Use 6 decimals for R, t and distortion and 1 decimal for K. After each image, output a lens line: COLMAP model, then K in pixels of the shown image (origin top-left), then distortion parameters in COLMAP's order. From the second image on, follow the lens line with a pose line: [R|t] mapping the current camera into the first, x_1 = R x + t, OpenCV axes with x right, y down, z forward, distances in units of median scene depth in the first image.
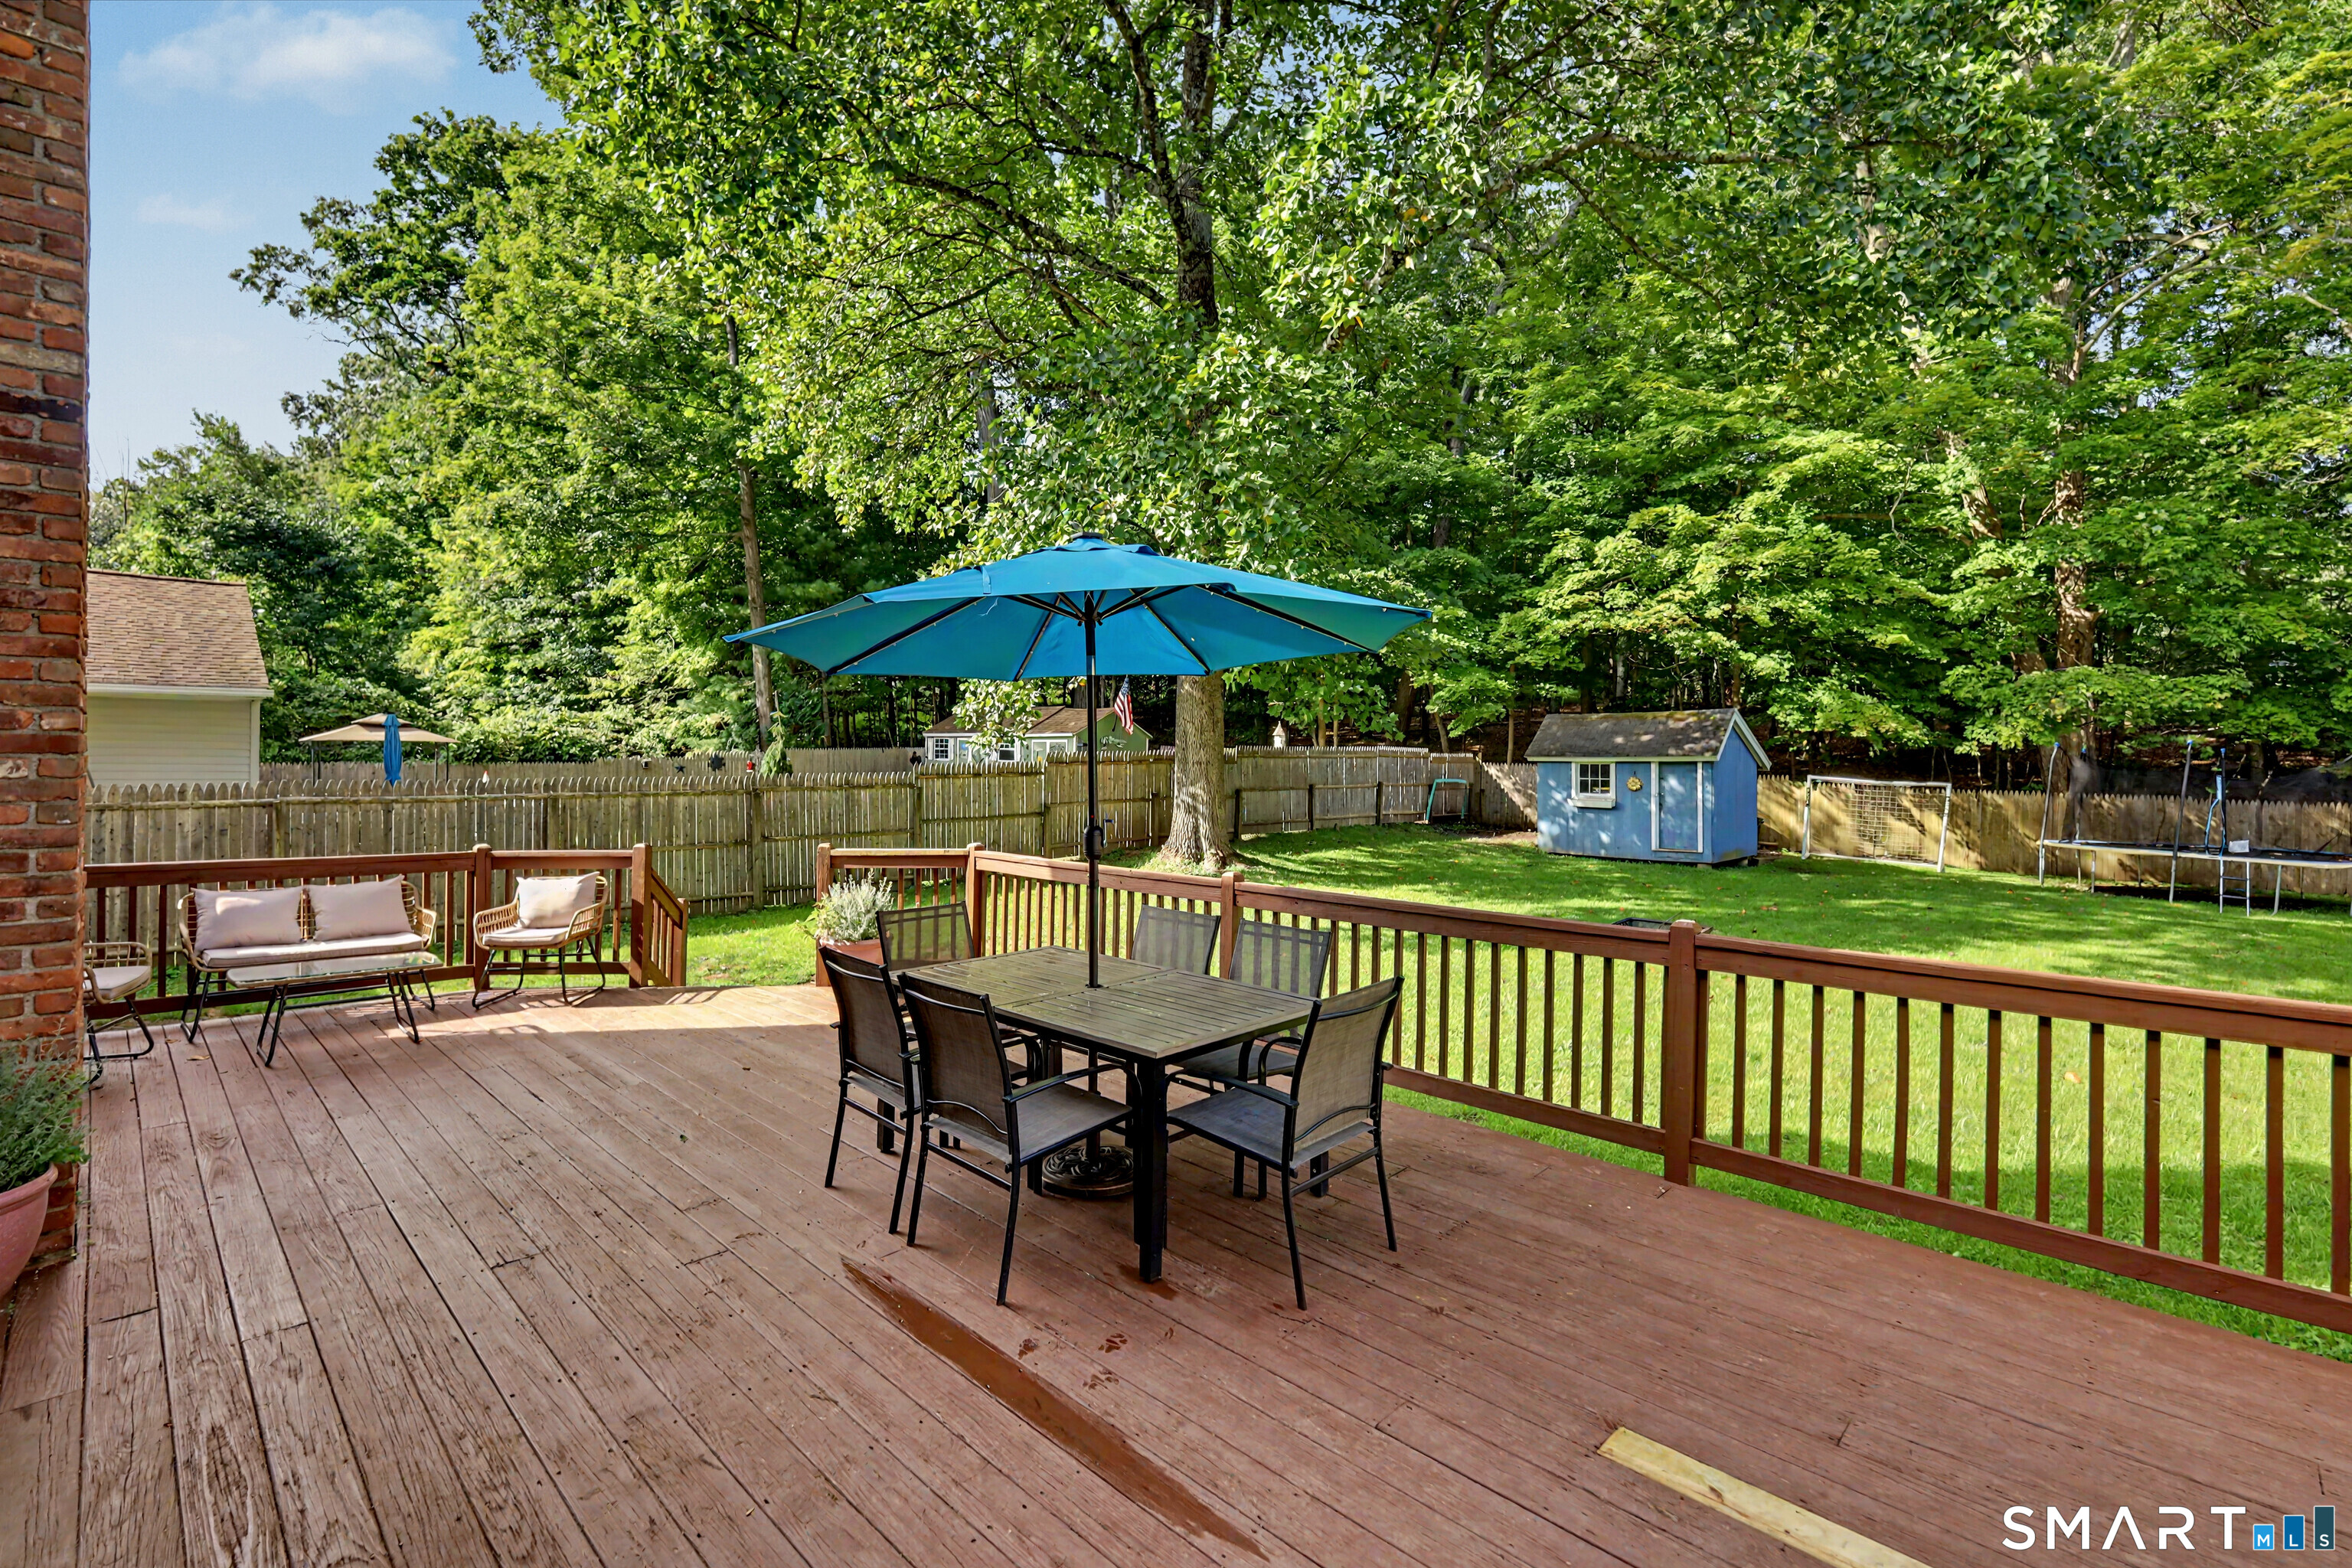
lens RADIAL K [[1053.1, 0, 1168.3], [0, 1053.1, 771.4], [0, 0, 1]] dist [0.010514, 0.000266]
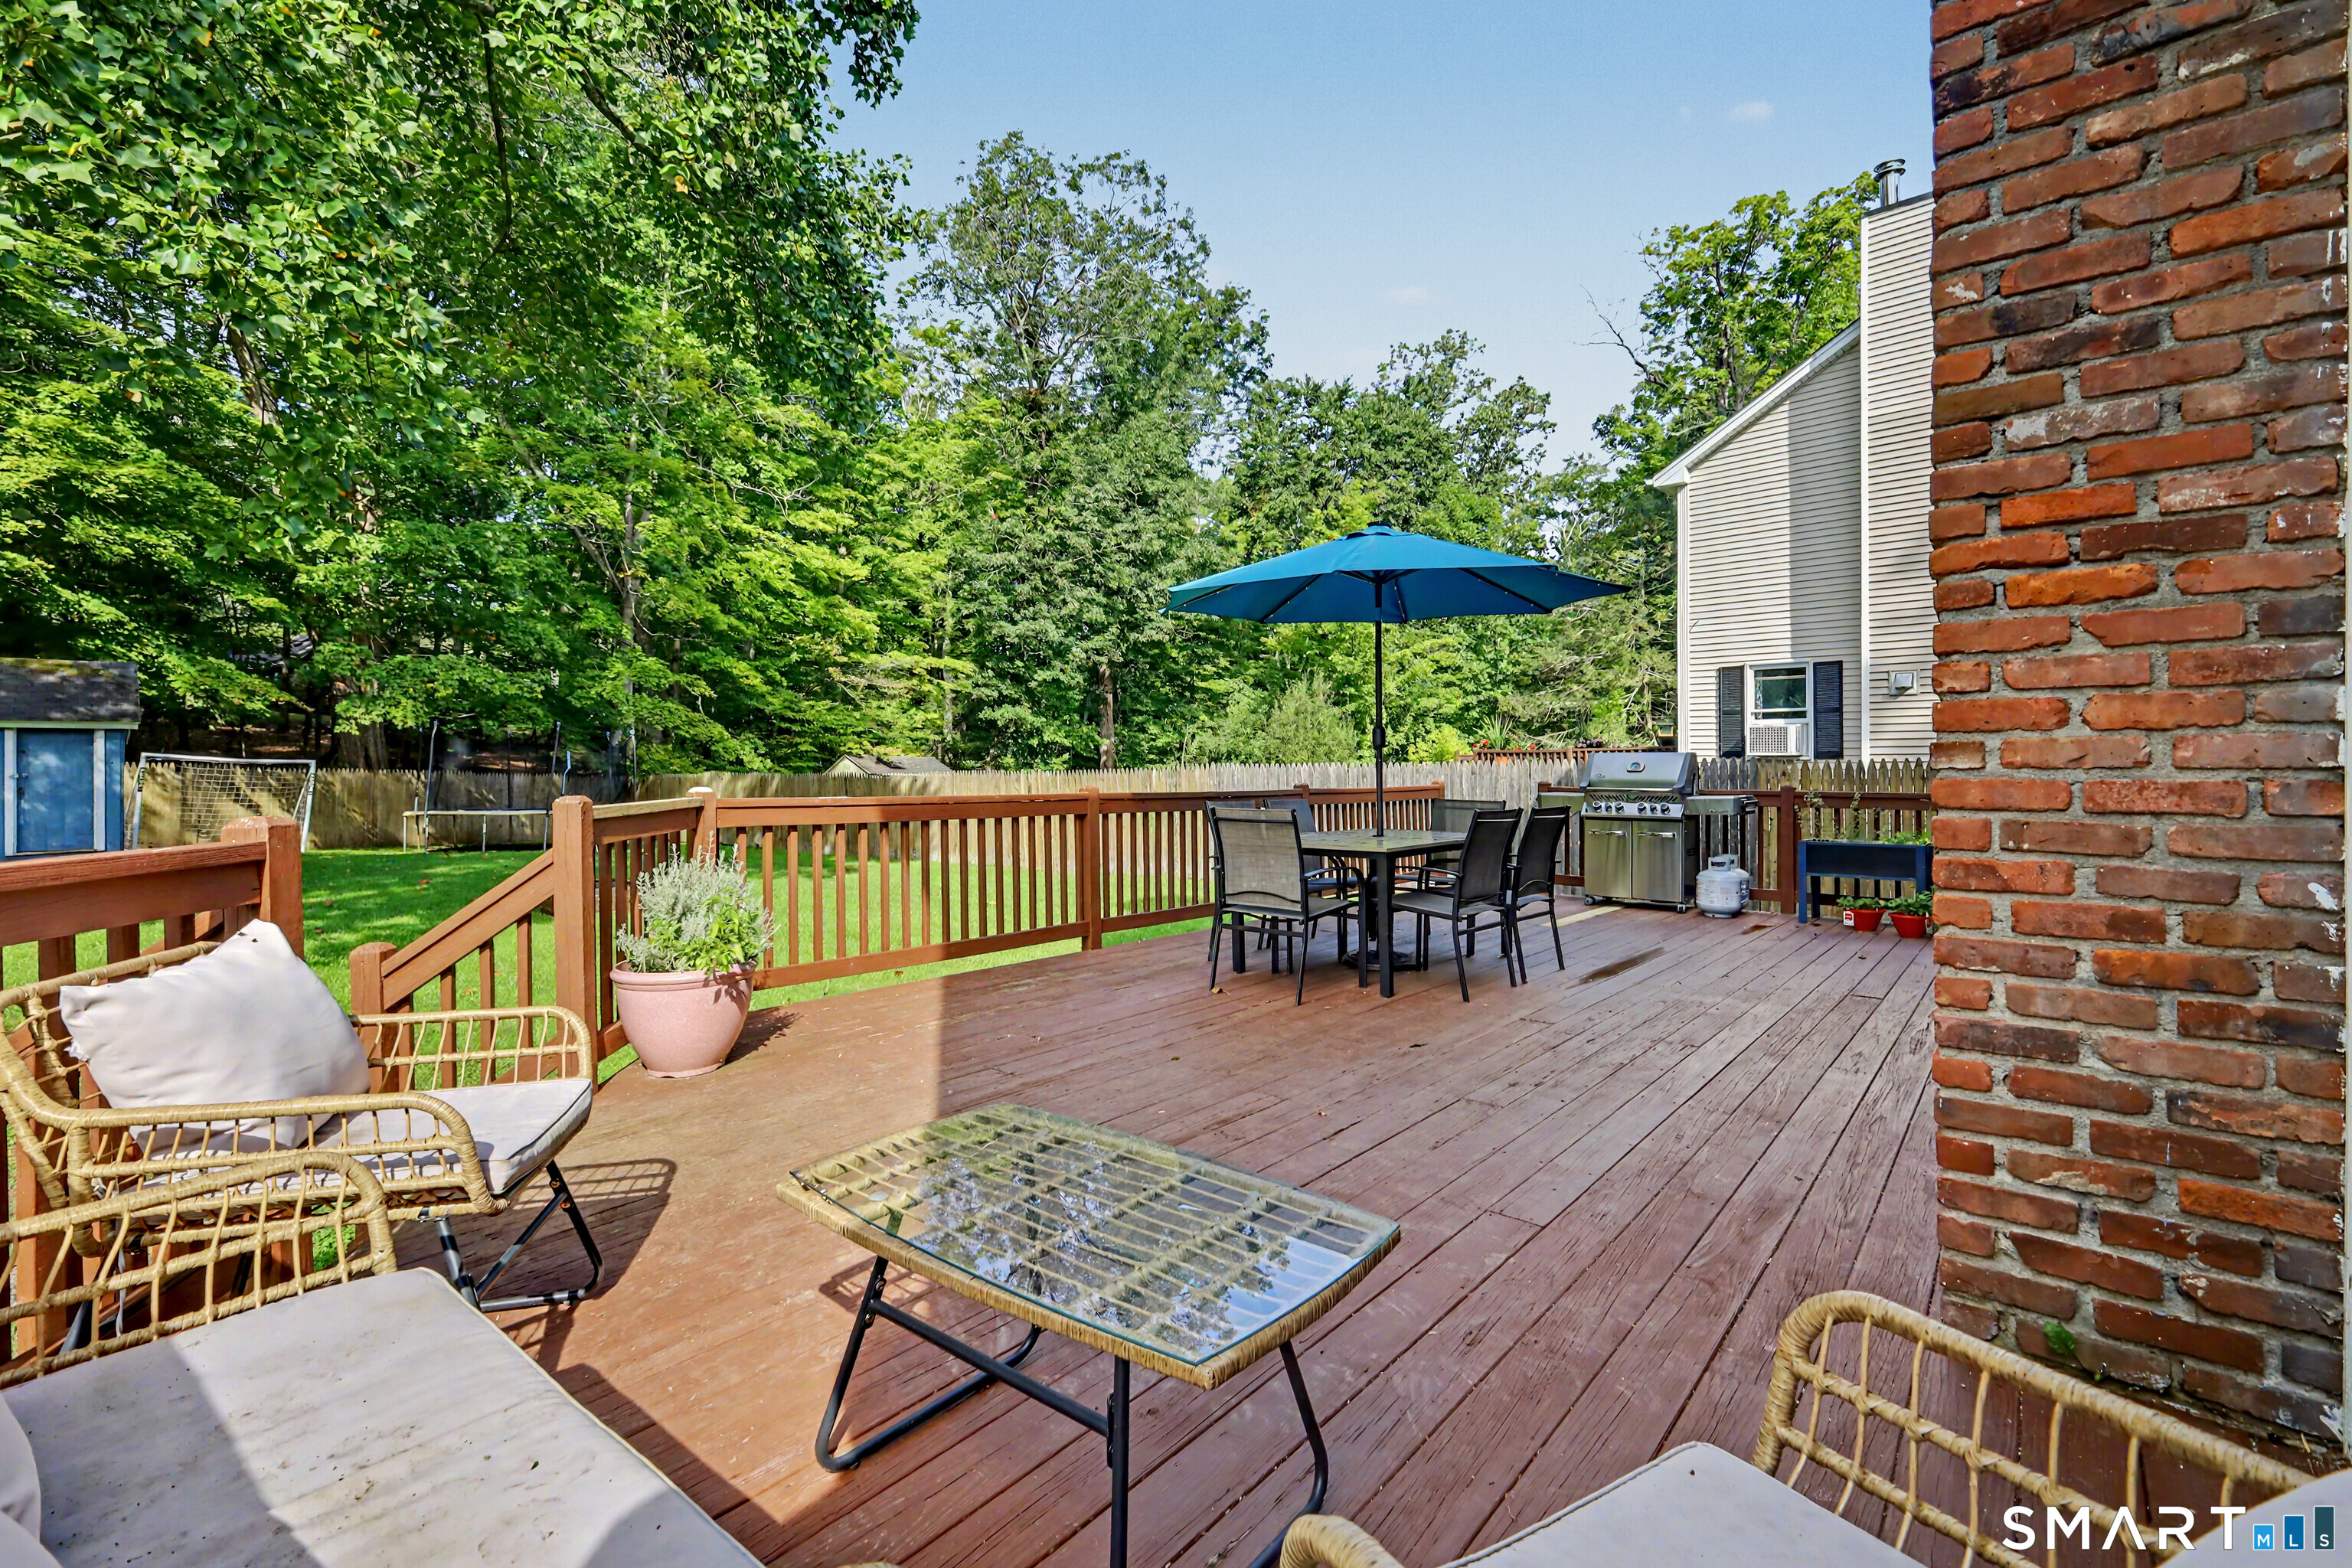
lens RADIAL K [[1060.9, 0, 1185.8], [0, 1060.9, 768.4], [0, 0, 1]] dist [0.001899, 0.000468]
pose [[-0.096470, -0.004678, 0.995325, -0.291653], [0.010572, 0.999928, 0.005725, 0.020417], [-0.995280, 0.011075, -0.096414, 0.275079]]
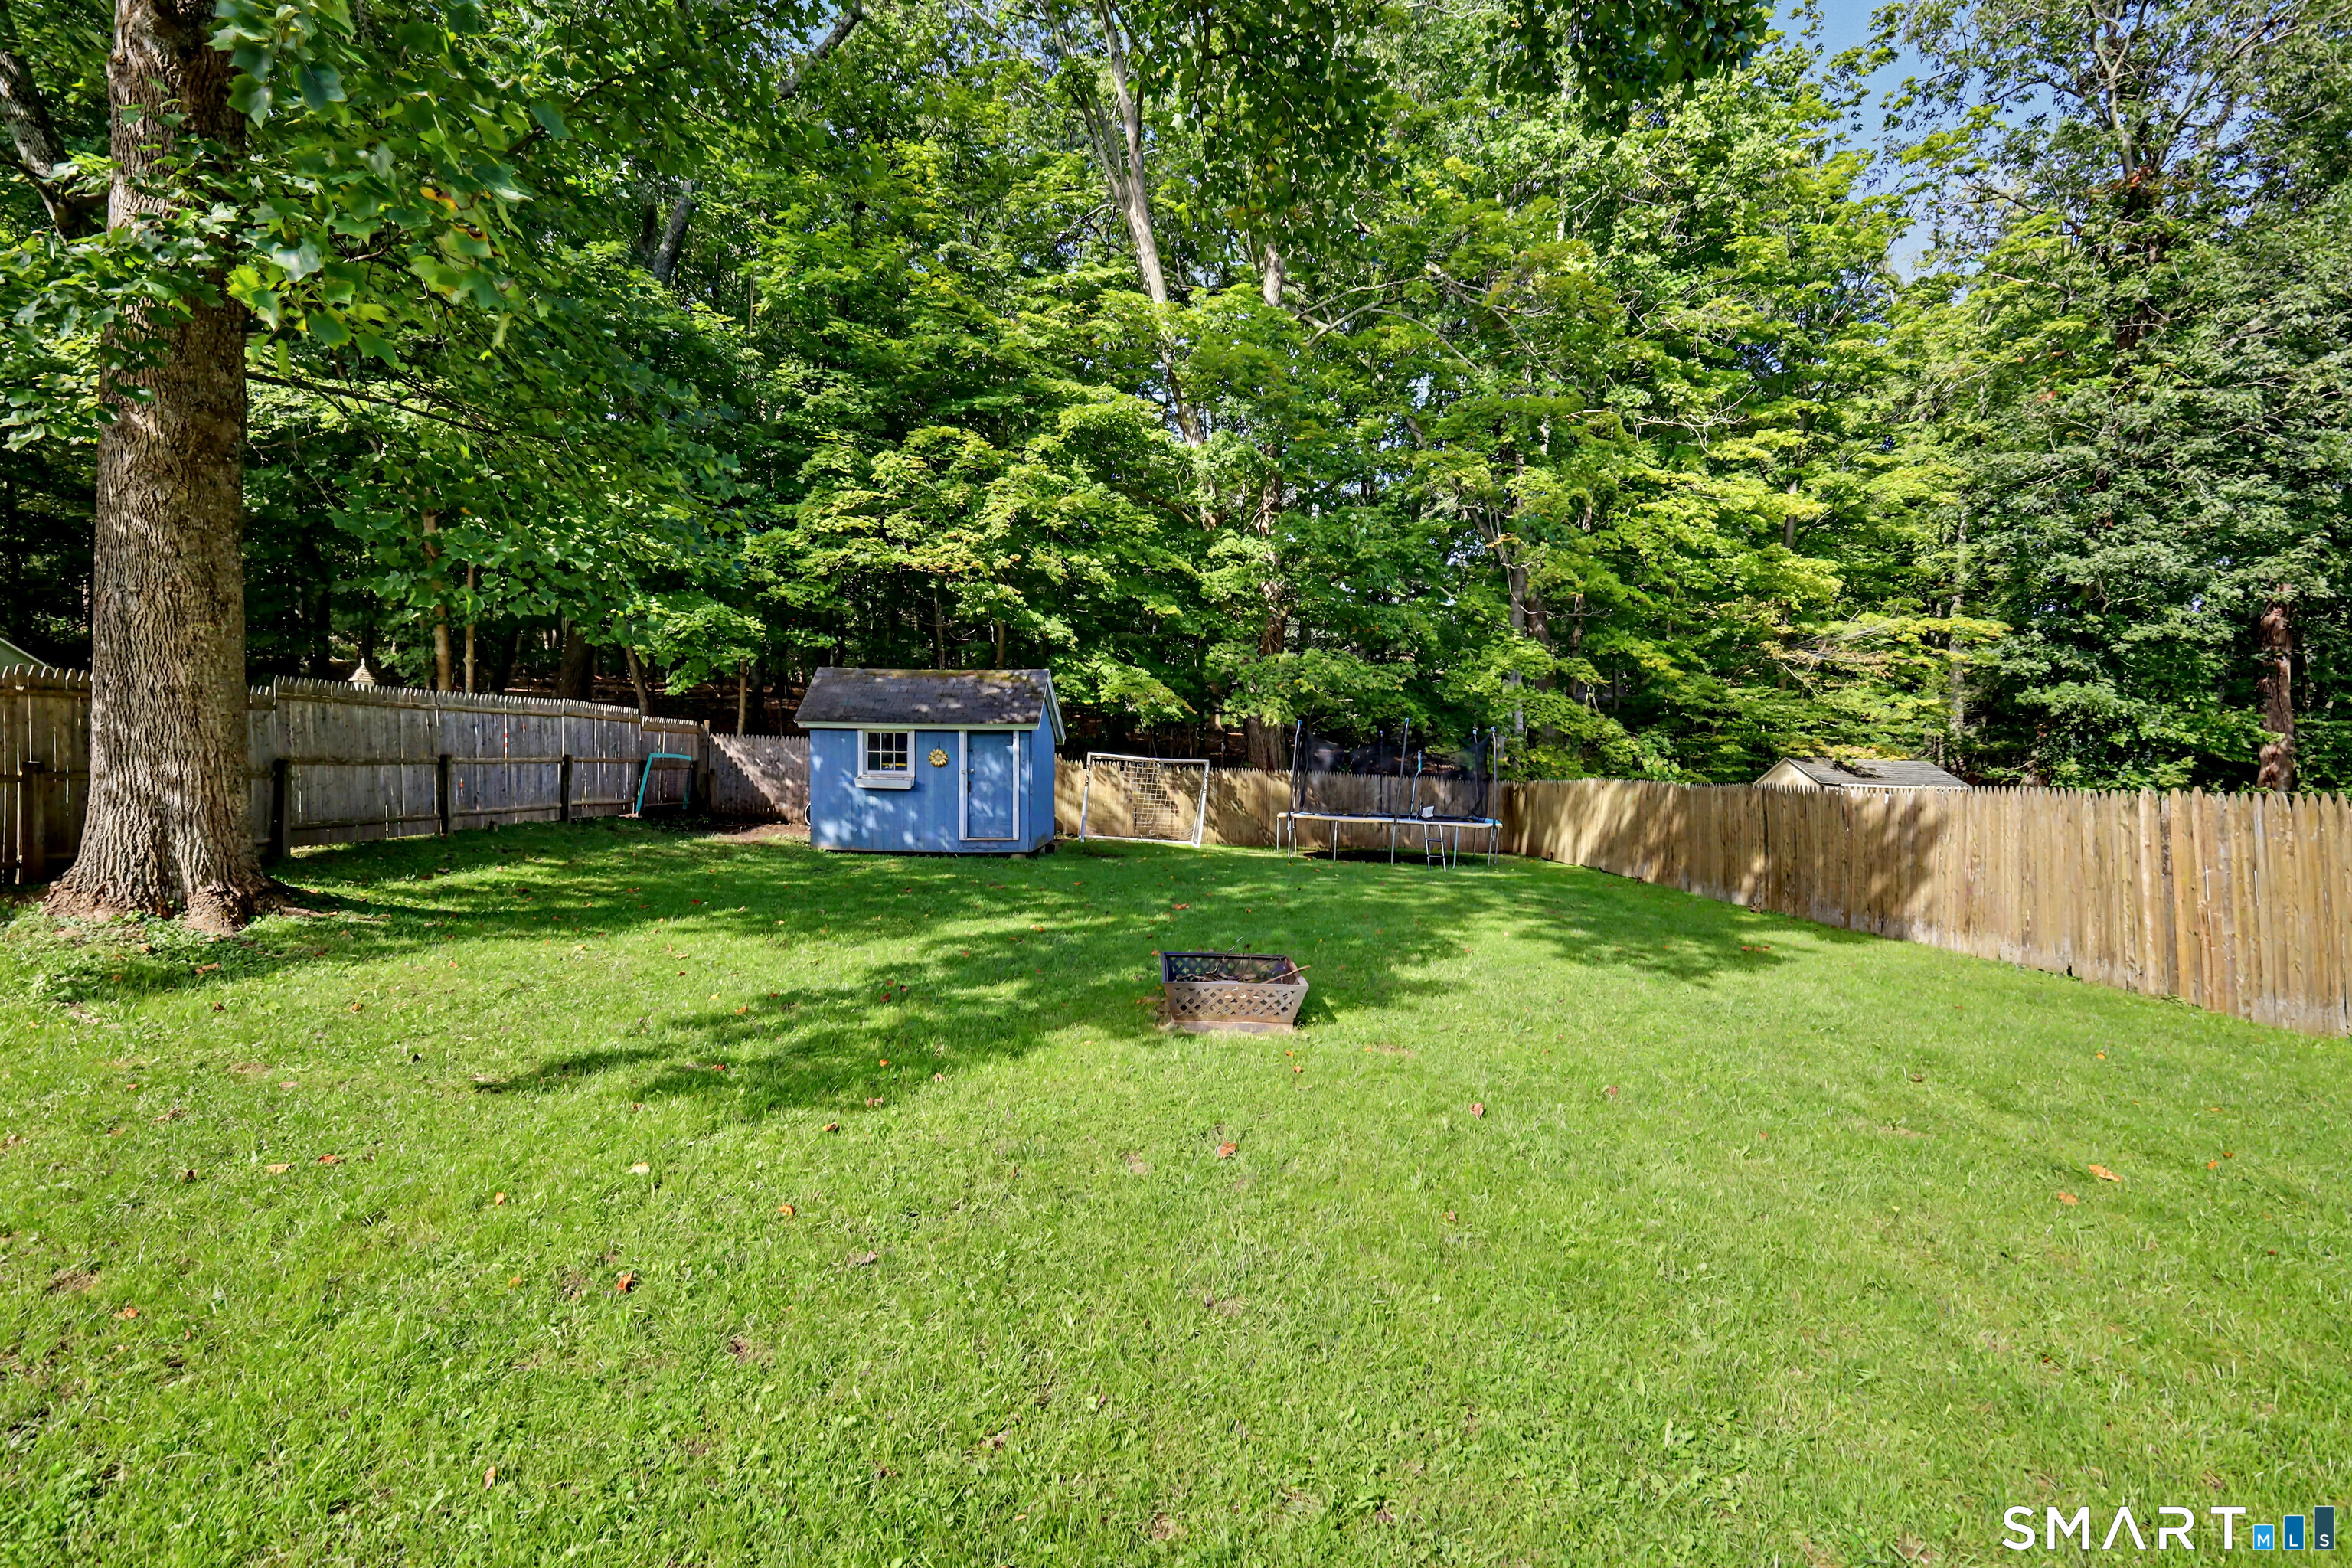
lens RADIAL K [[1034.6, 0, 1178.5], [0, 1034.6, 771.1], [0, 0, 1]] dist [0.001219, 0.000339]
pose [[0.694288, -0.000205, 0.719697, 0.007595], [-0.002547, 0.999993, 0.002742, 0.017792], [-0.719693, -0.003737, 0.694283, 0.312382]]
